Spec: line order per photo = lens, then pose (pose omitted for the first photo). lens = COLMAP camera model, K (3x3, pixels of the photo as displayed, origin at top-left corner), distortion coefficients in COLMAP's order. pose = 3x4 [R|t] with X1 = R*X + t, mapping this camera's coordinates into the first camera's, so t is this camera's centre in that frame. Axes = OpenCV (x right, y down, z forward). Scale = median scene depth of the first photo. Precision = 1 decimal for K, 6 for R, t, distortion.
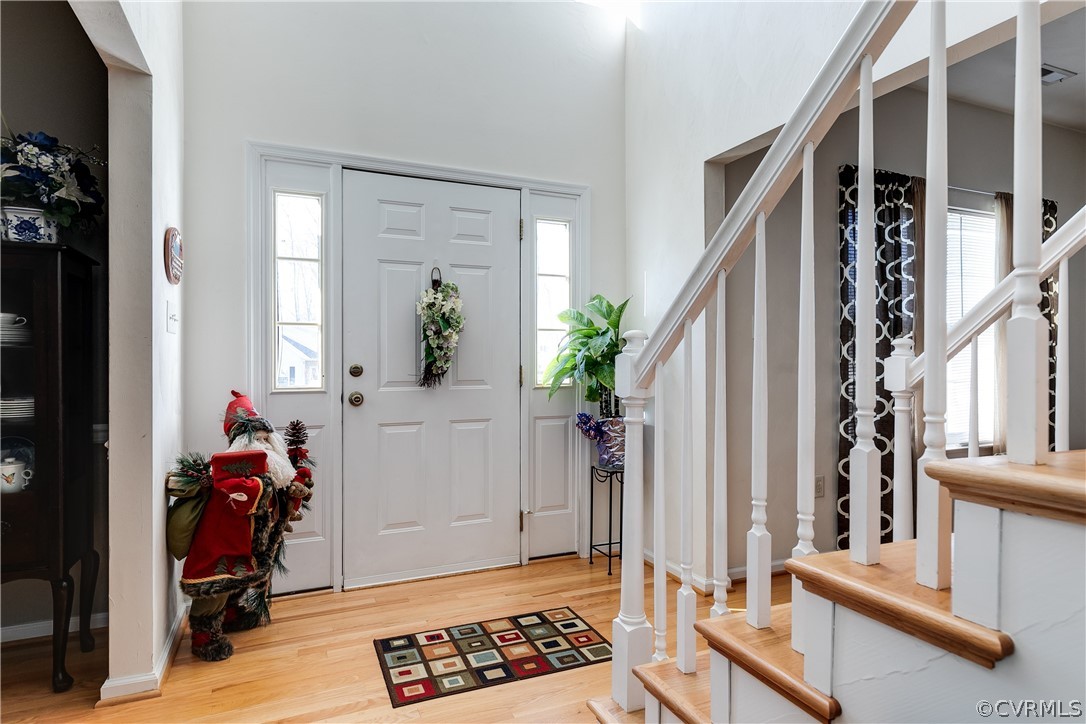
lens RADIAL K [[603.5, 0, 538.6], [0, 603.5, 354.4], [0, 0, 1]] dist [-0.004852, -0.000642]
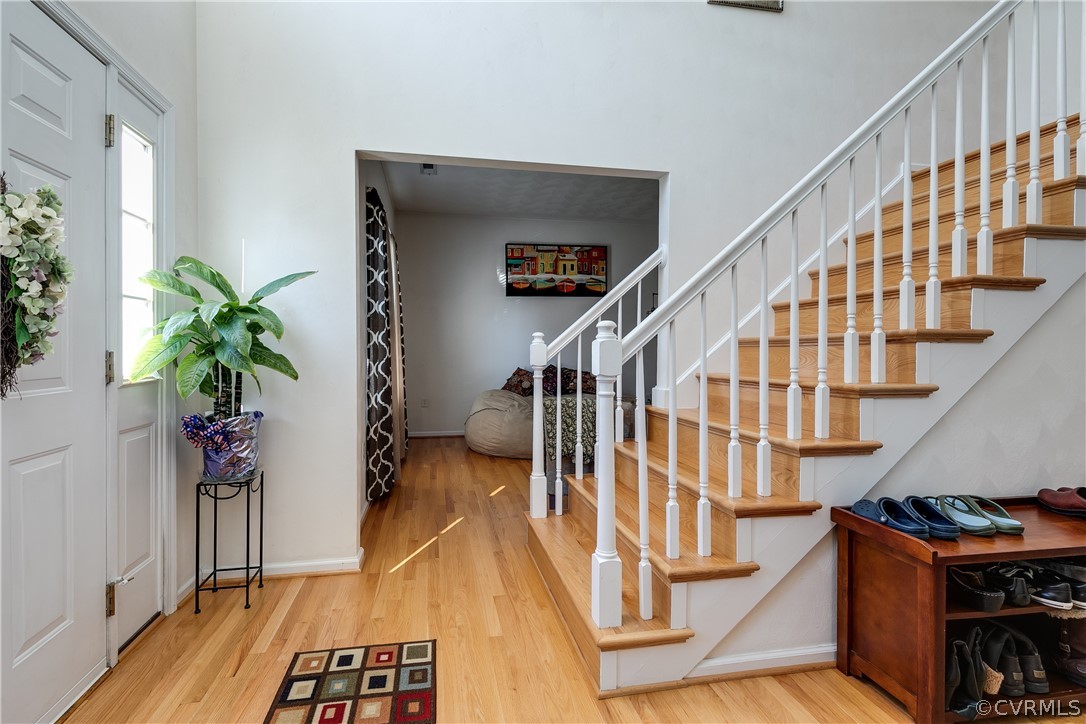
lens RADIAL K [[503.3, 0, 536.2], [0, 503.3, 352.0], [0, 0, 1]] dist [0.001999, 0.000445]
pose [[0.216443, -0.006432, 0.976274, -0.576228], [-0.013450, 0.999864, 0.009569, 0.011041], [-0.976203, -0.015202, 0.216327, 0.600438]]
